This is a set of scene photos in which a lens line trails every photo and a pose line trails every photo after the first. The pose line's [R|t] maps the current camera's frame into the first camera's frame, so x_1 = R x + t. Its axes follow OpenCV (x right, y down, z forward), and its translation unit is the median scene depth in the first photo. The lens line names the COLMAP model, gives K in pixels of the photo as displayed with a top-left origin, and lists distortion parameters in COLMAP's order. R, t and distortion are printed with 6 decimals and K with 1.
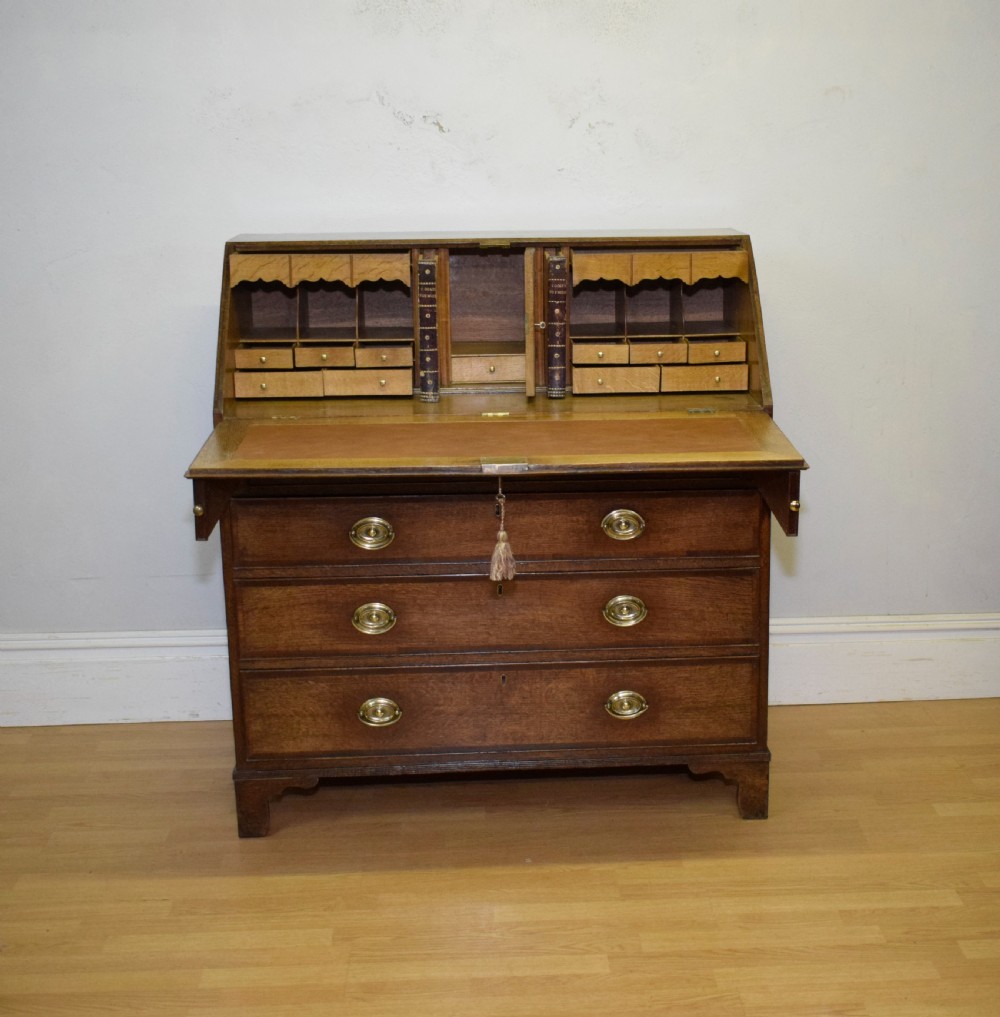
lens RADIAL K [[1701.3, 0, 584.0], [0, 1701.3, 507.2], [0, 0, 1]] dist [-0.018022, 0.038168]
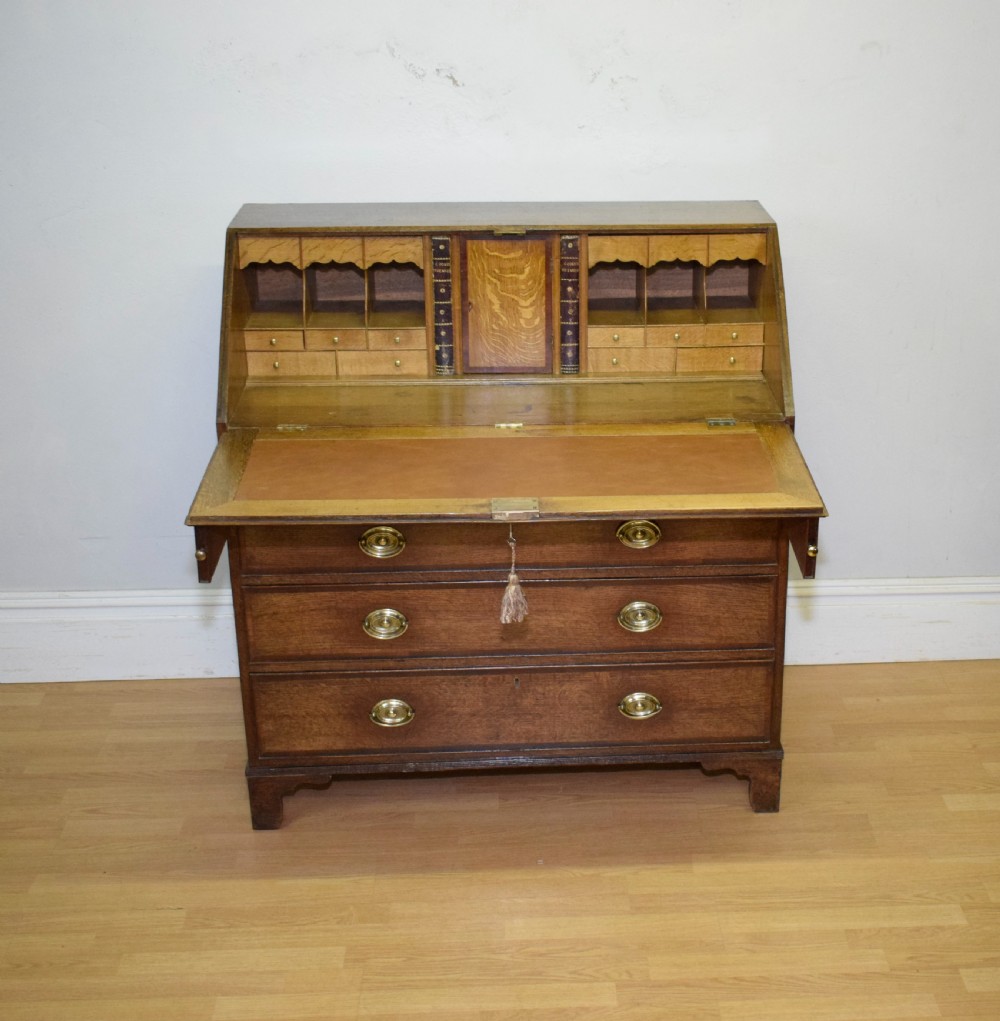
lens RADIAL K [[1697.2, 0, 636.0], [0, 1697.2, 522.1], [0, 0, 1]] dist [-0.016487, 0.012251]
pose [[0.999827, 0.012365, 0.013863, 0.007609], [-0.014282, 0.988881, 0.148020, -0.140373], [-0.011878, -0.148193, 0.988887, 0.033324]]
